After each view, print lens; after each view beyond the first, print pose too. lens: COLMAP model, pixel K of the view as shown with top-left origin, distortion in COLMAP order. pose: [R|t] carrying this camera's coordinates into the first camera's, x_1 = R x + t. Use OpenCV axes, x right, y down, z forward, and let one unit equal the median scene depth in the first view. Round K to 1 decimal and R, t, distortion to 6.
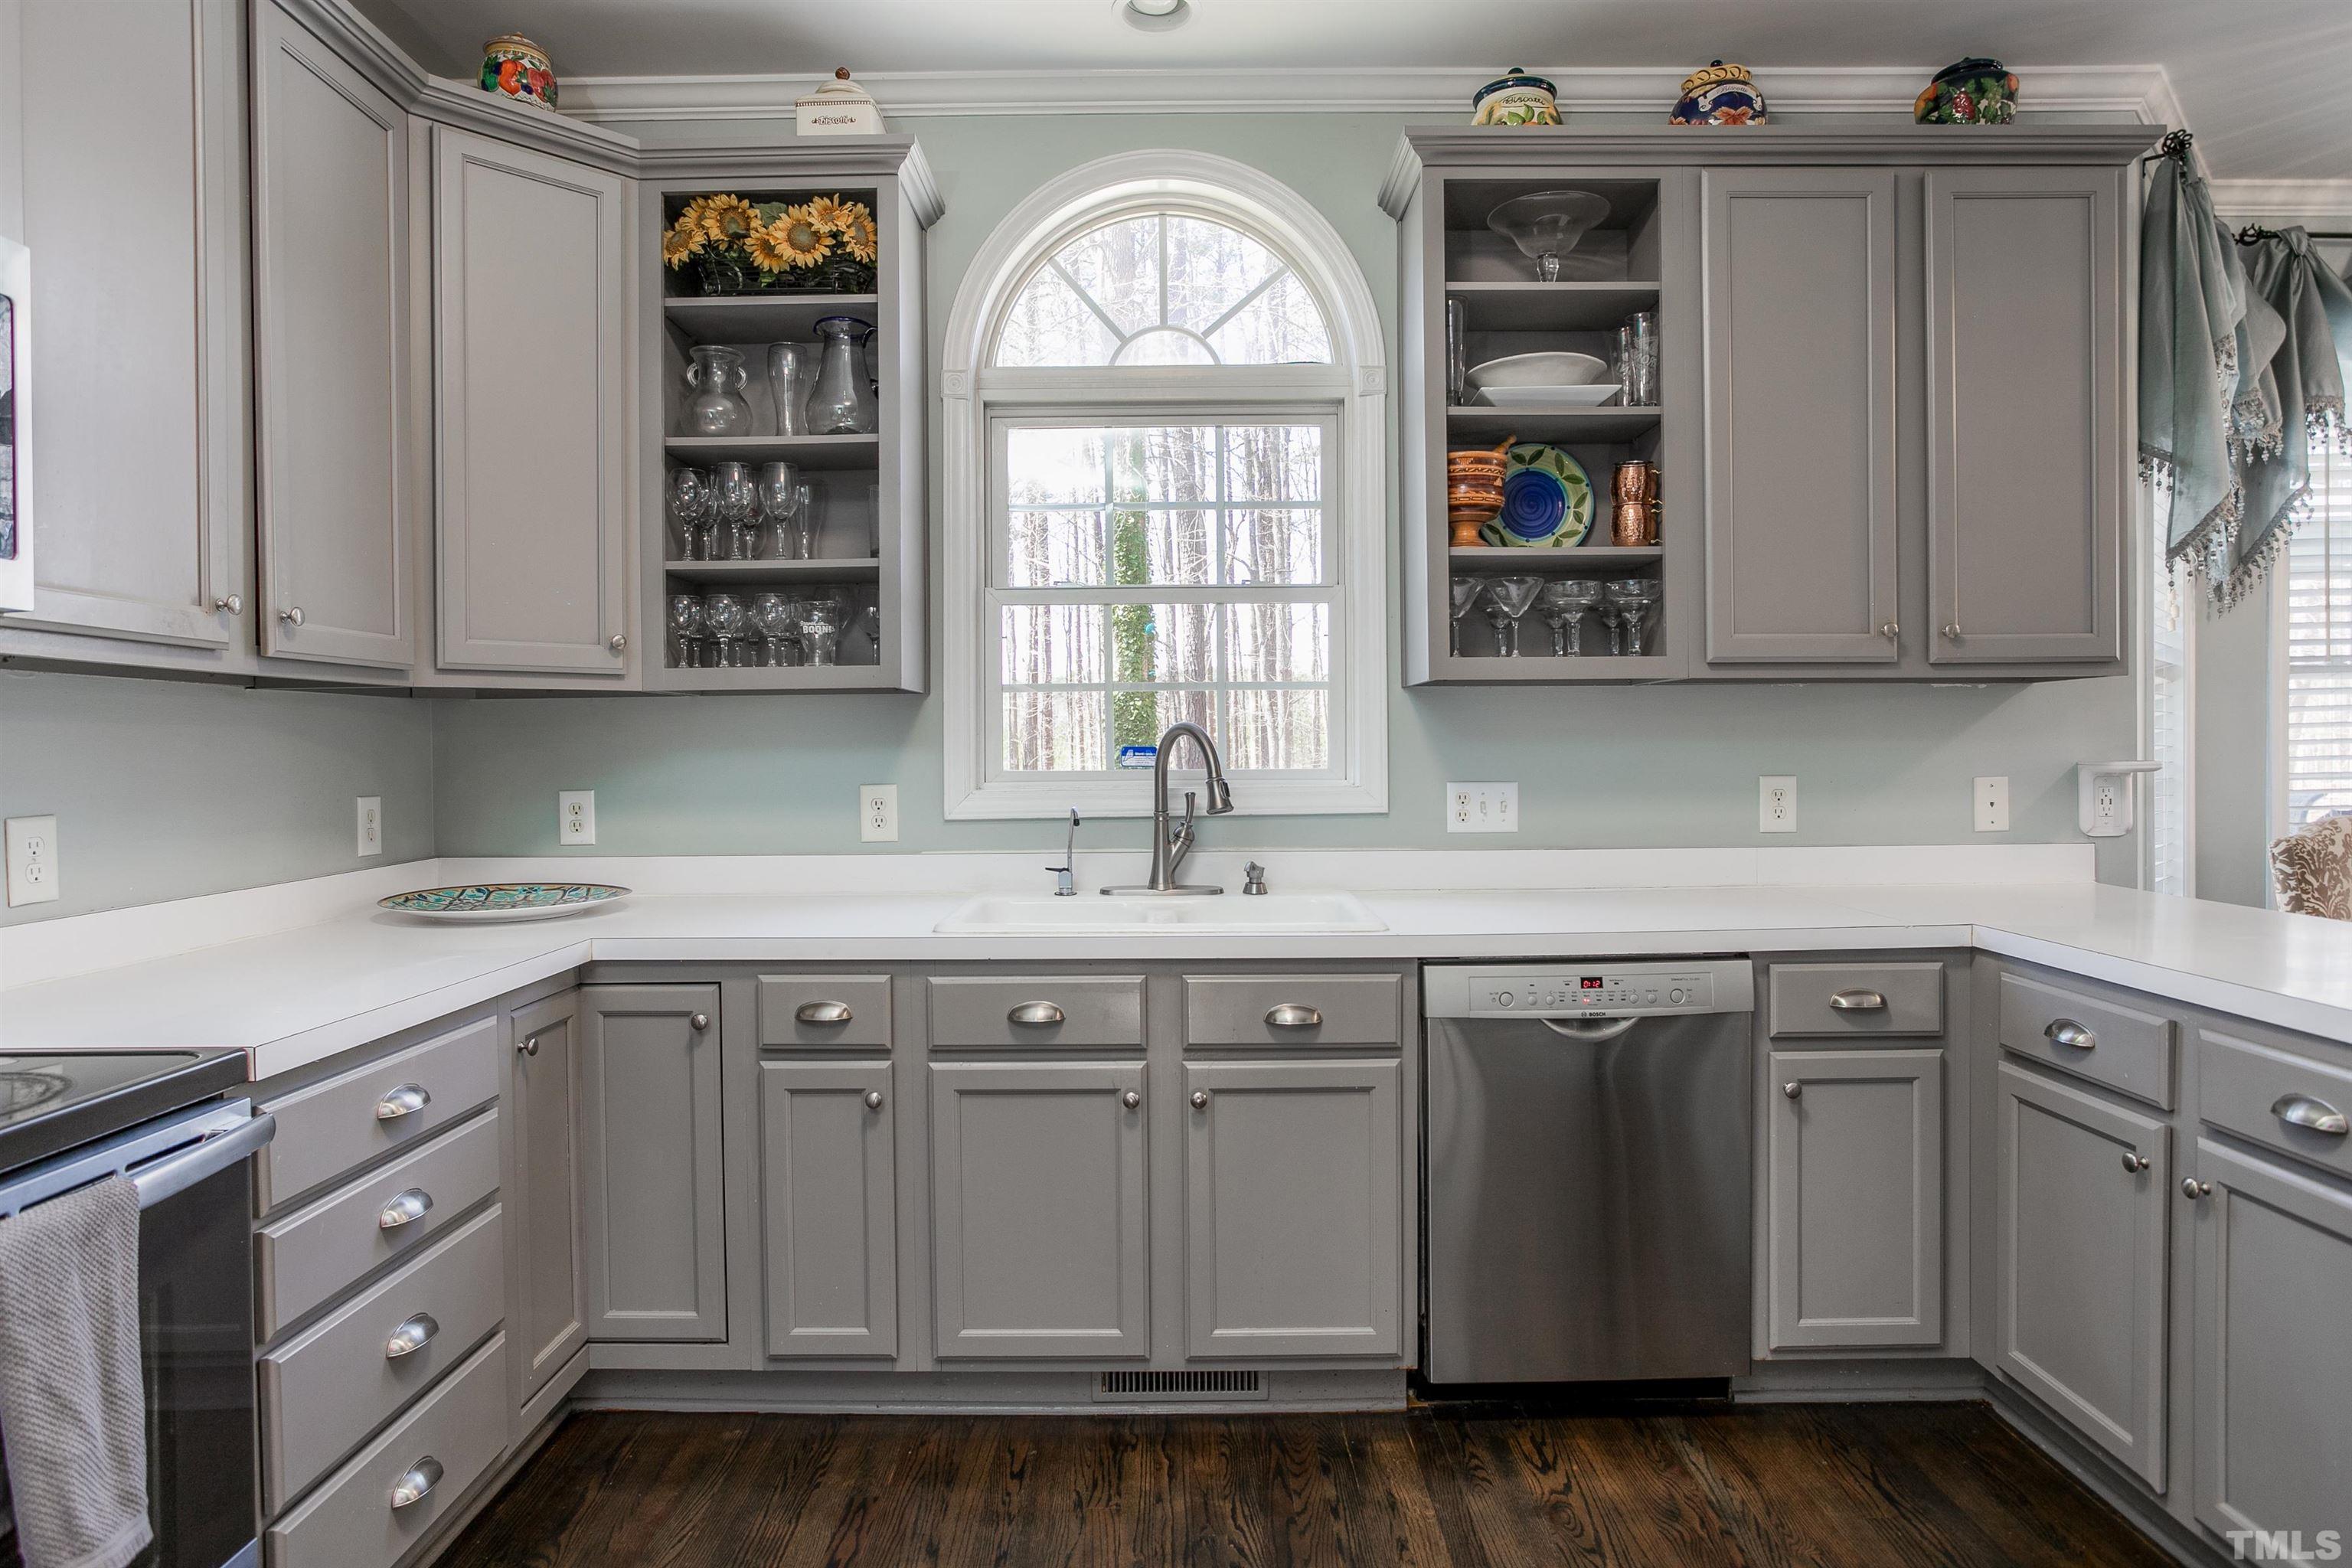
lens RADIAL K [[1332.5, 0, 1177.5], [0, 1332.5, 774.7], [0, 0, 1]] dist [-0.045908, 0.028346]
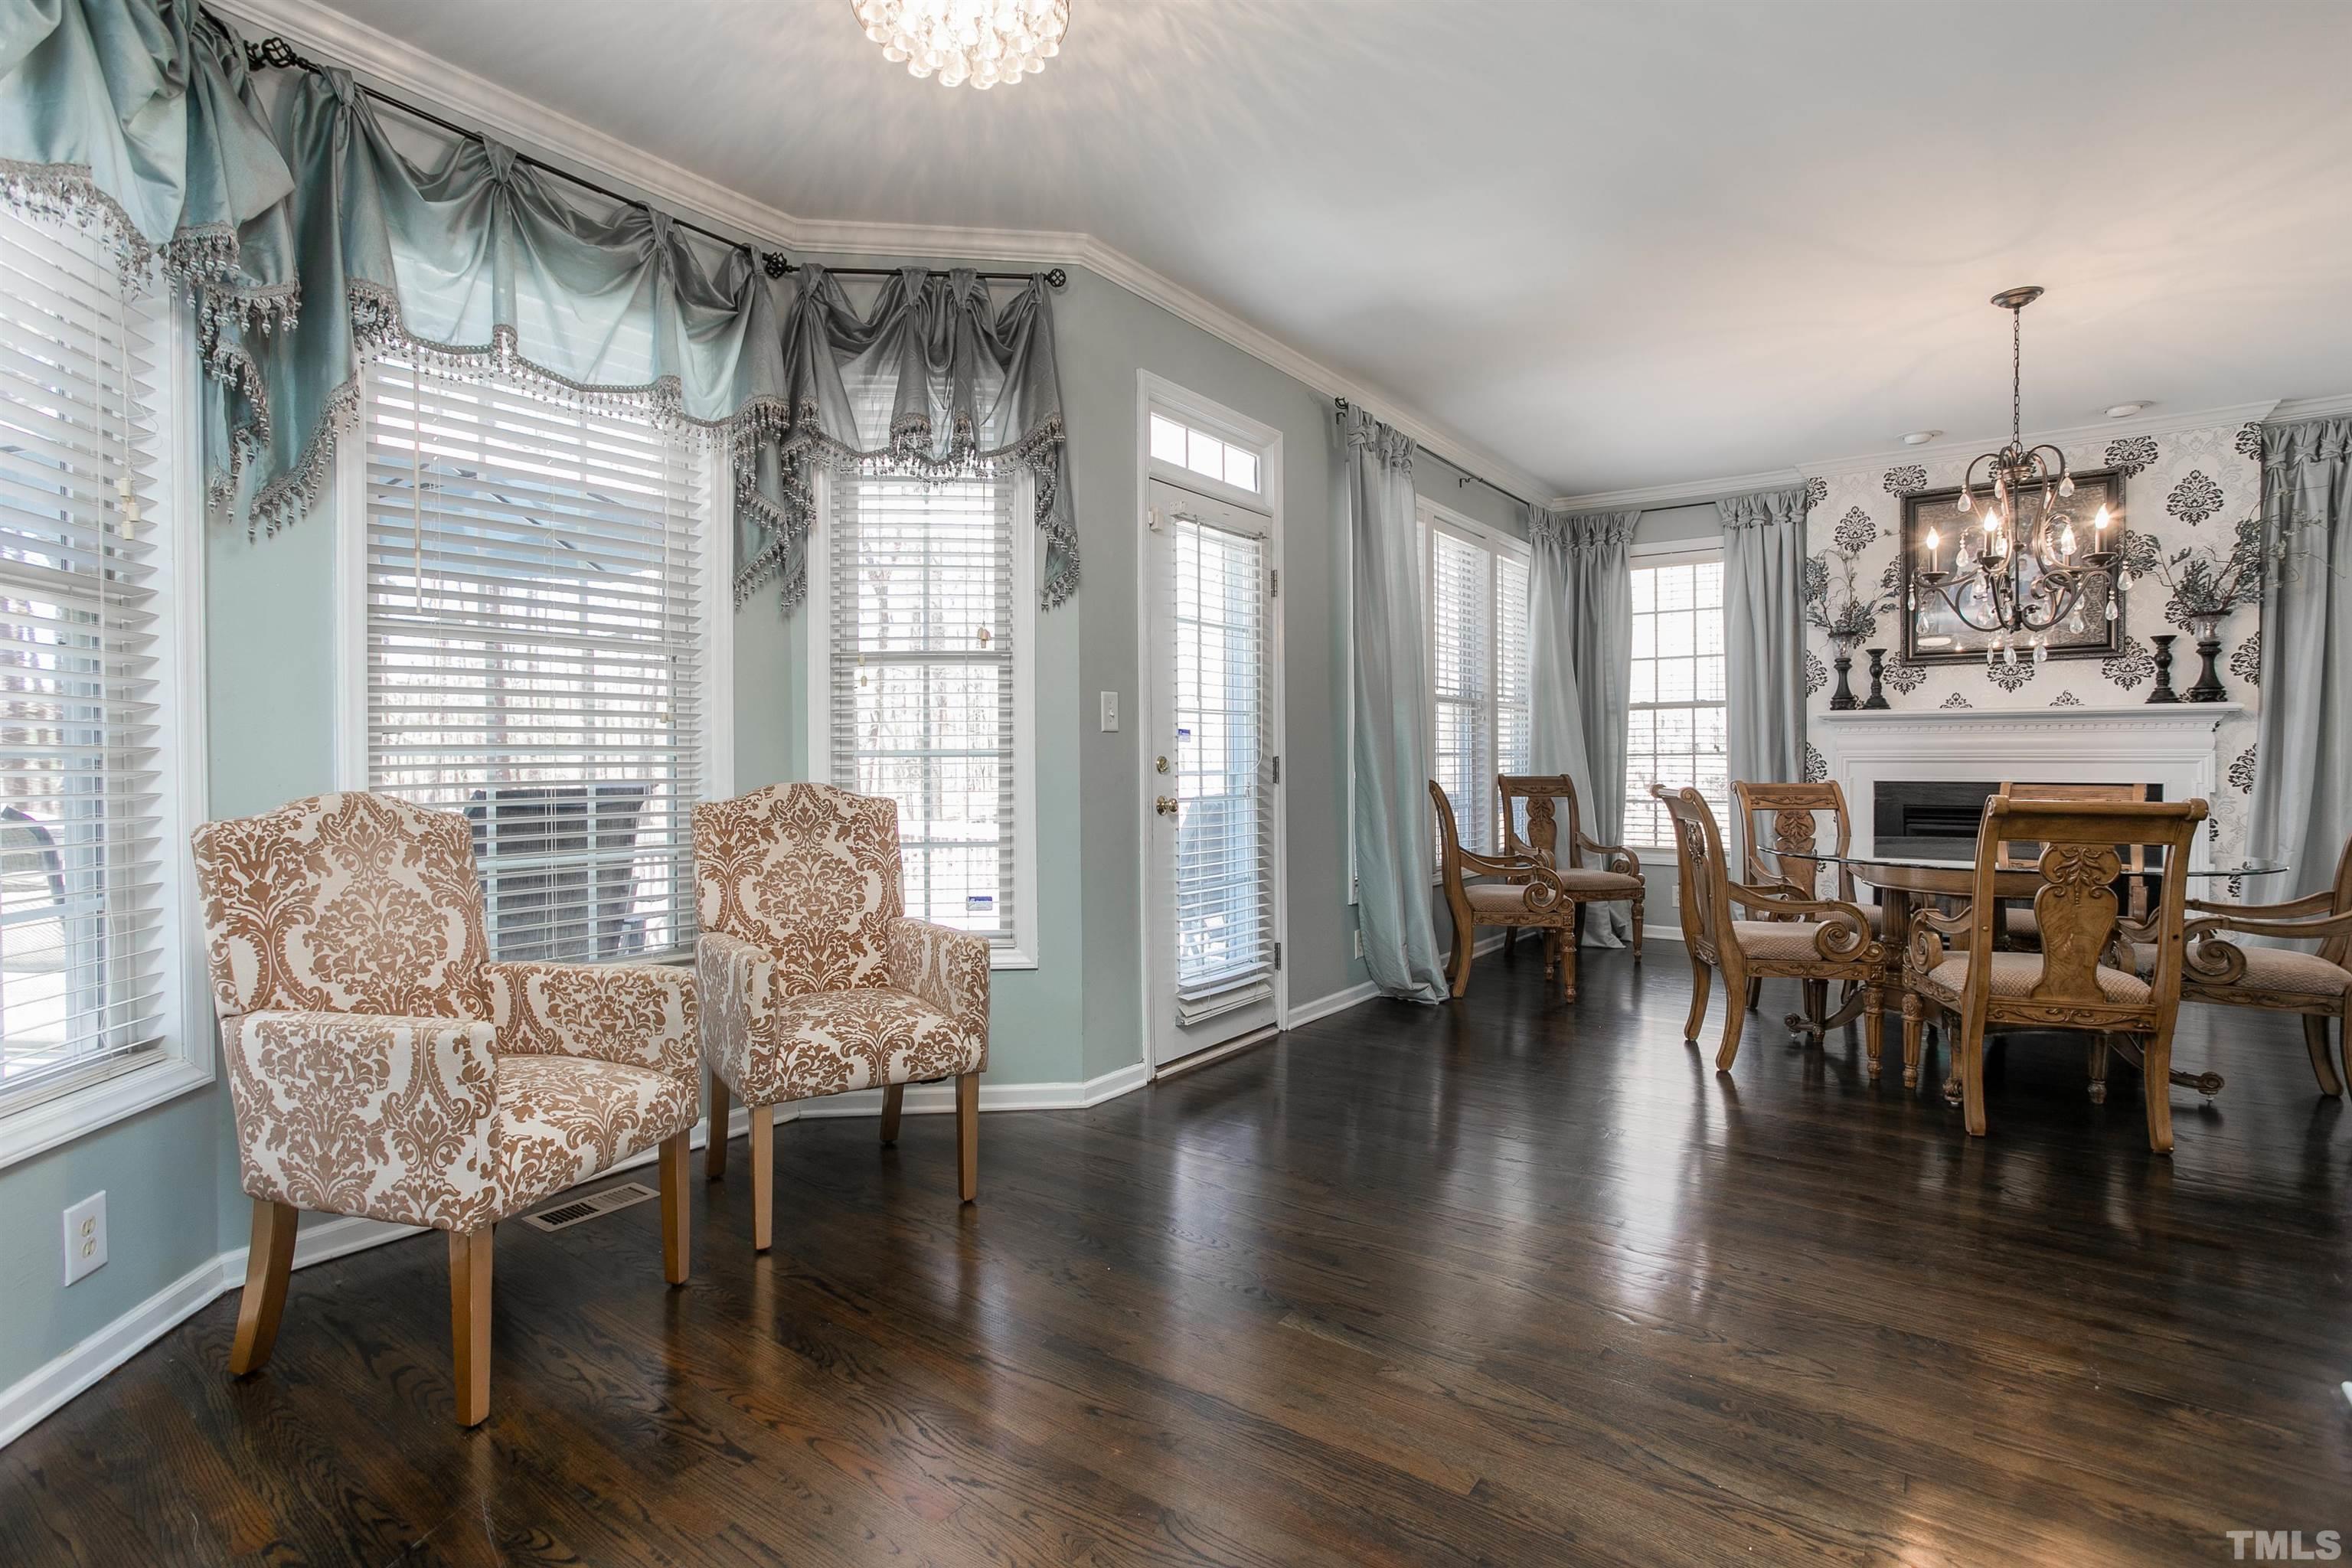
lens RADIAL K [[1142.7, 0, 1176.0], [0, 1142.7, 784.0], [0, 0, 1]] dist [-0.057706, 0.028901]
pose [[0.582658, -0.011561, 0.812635, 0.817990], [0.017147, 0.999851, 0.001929, 0.043721], [-0.812536, 0.012810, 0.582770, 0.255191]]
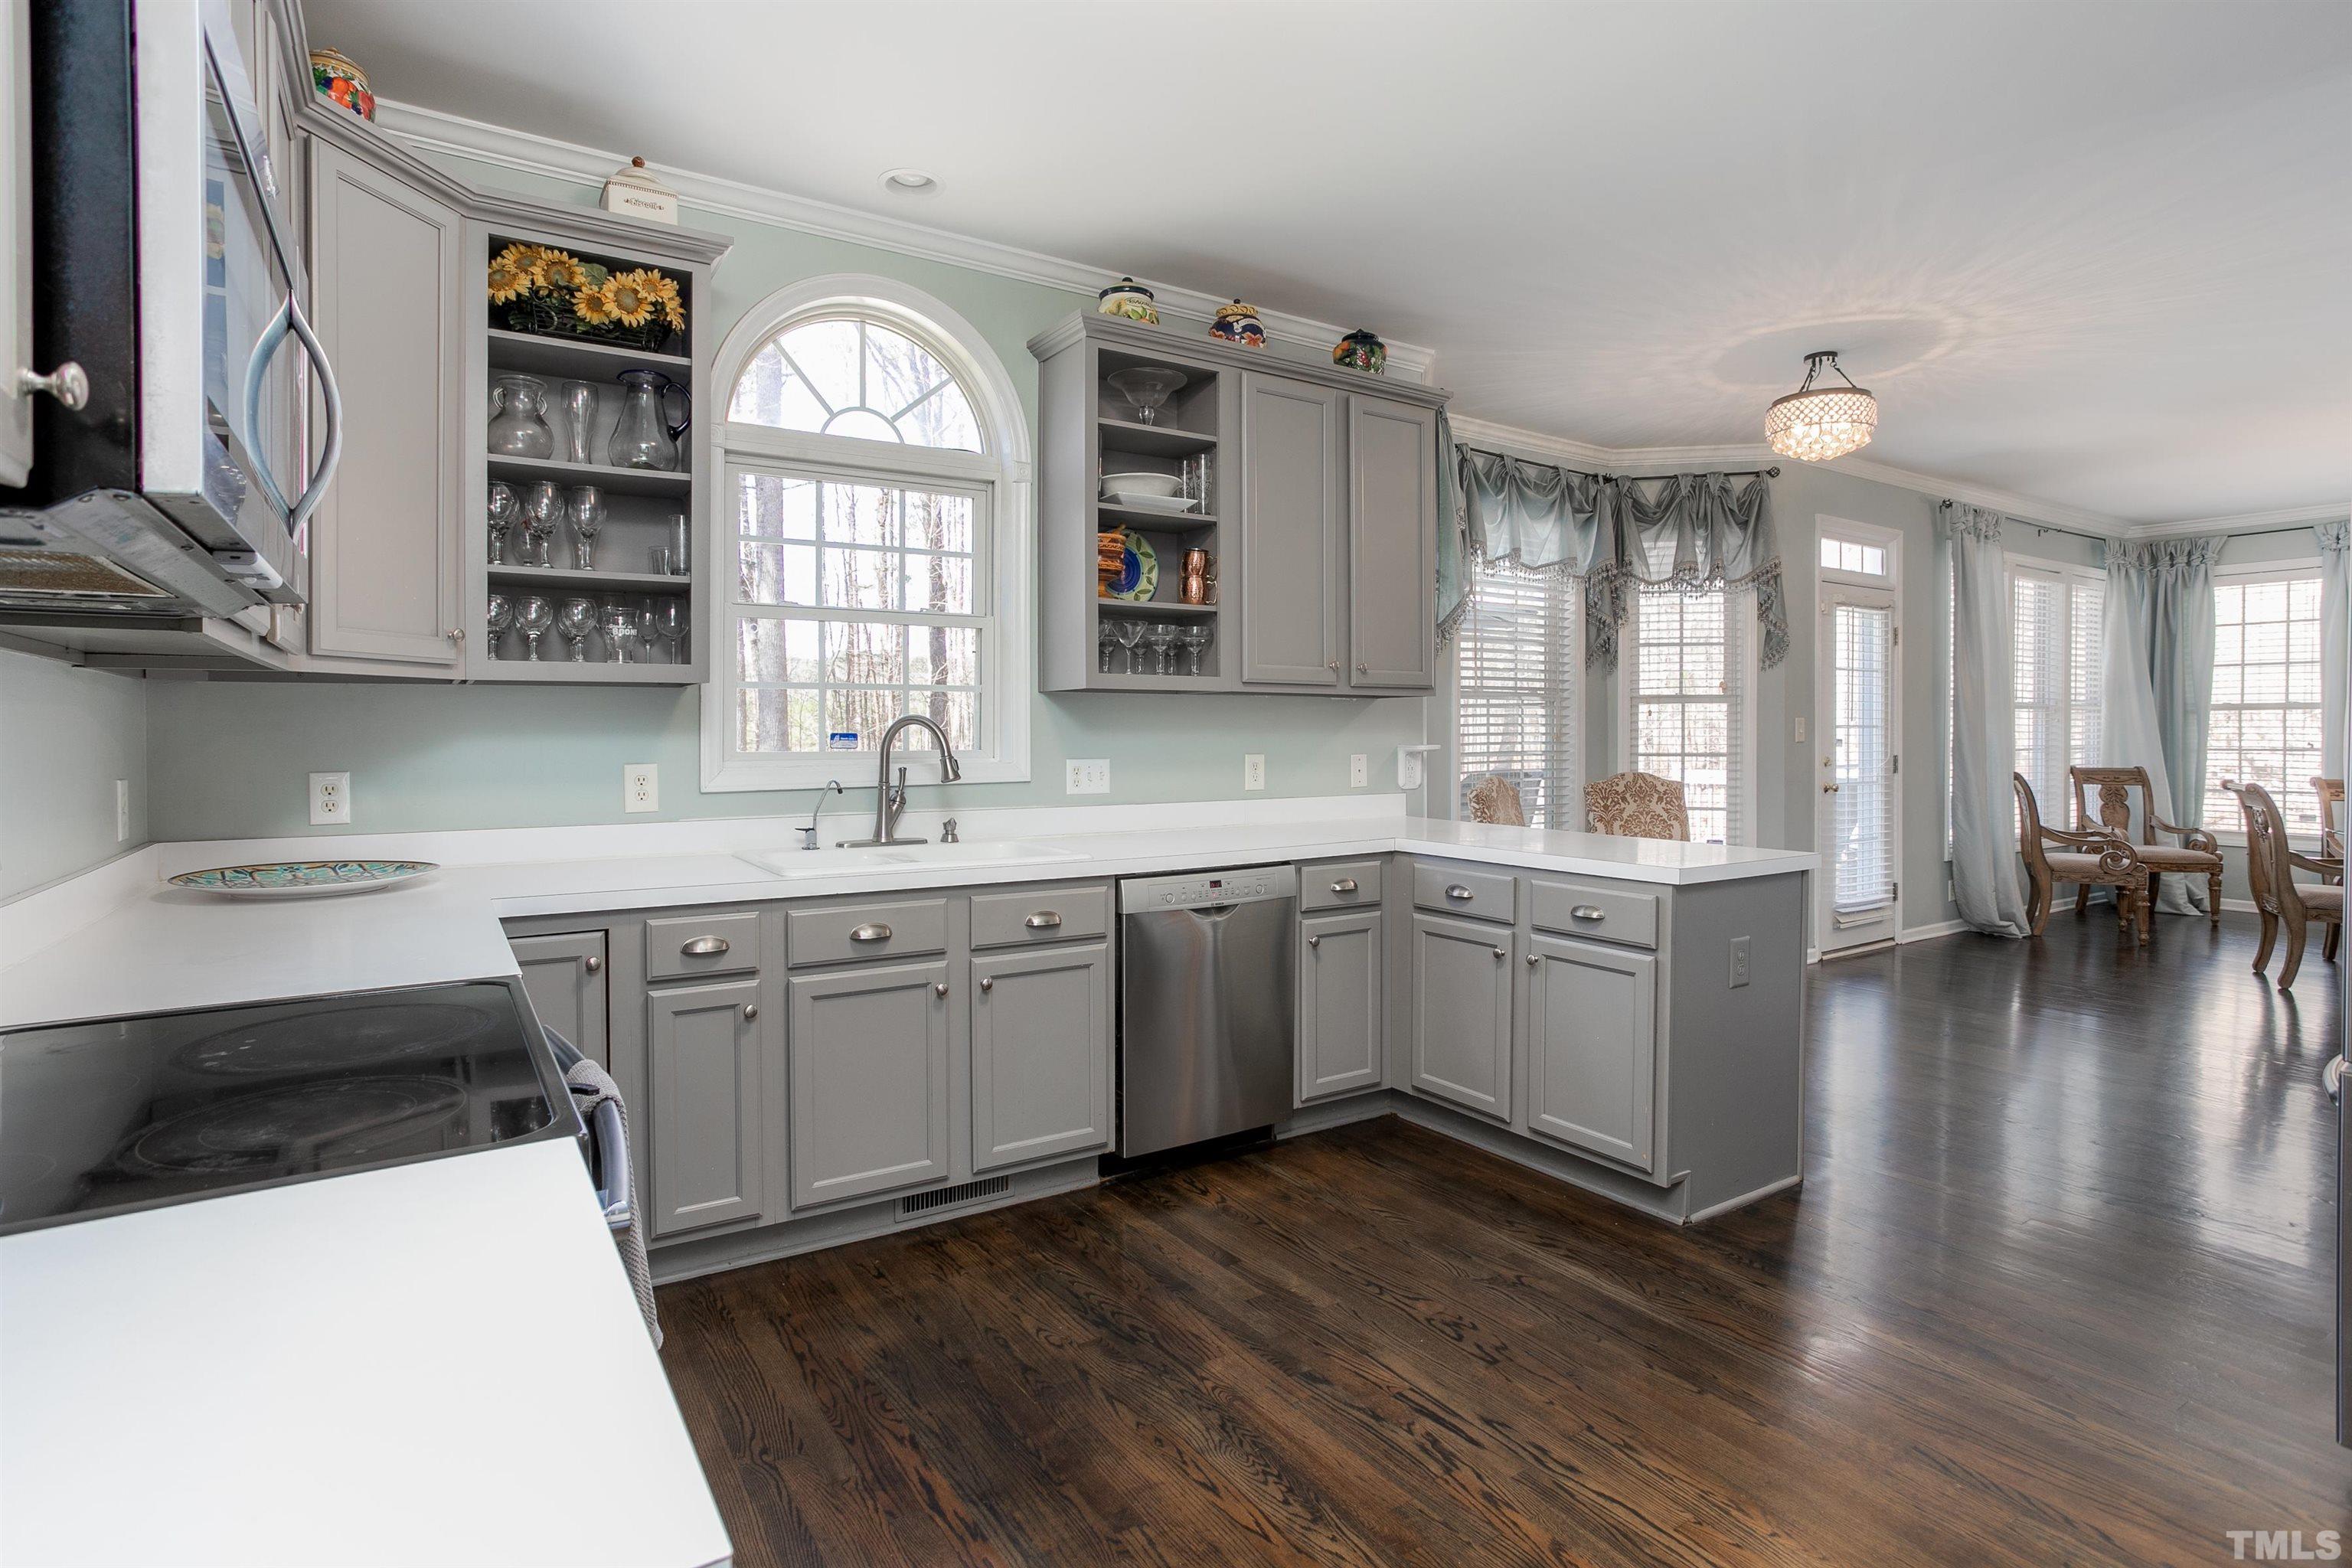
lens RADIAL K [[1159.3, 0, 1157.6], [0, 1159.3, 756.5], [0, 0, 1]] dist [-0.057111, 0.031567]
pose [[0.844759, -0.003764, 0.535134, -0.422374], [0.005651, 0.999982, -0.001887, 0.006356], [-0.535117, 0.004618, 0.844765, -0.113647]]
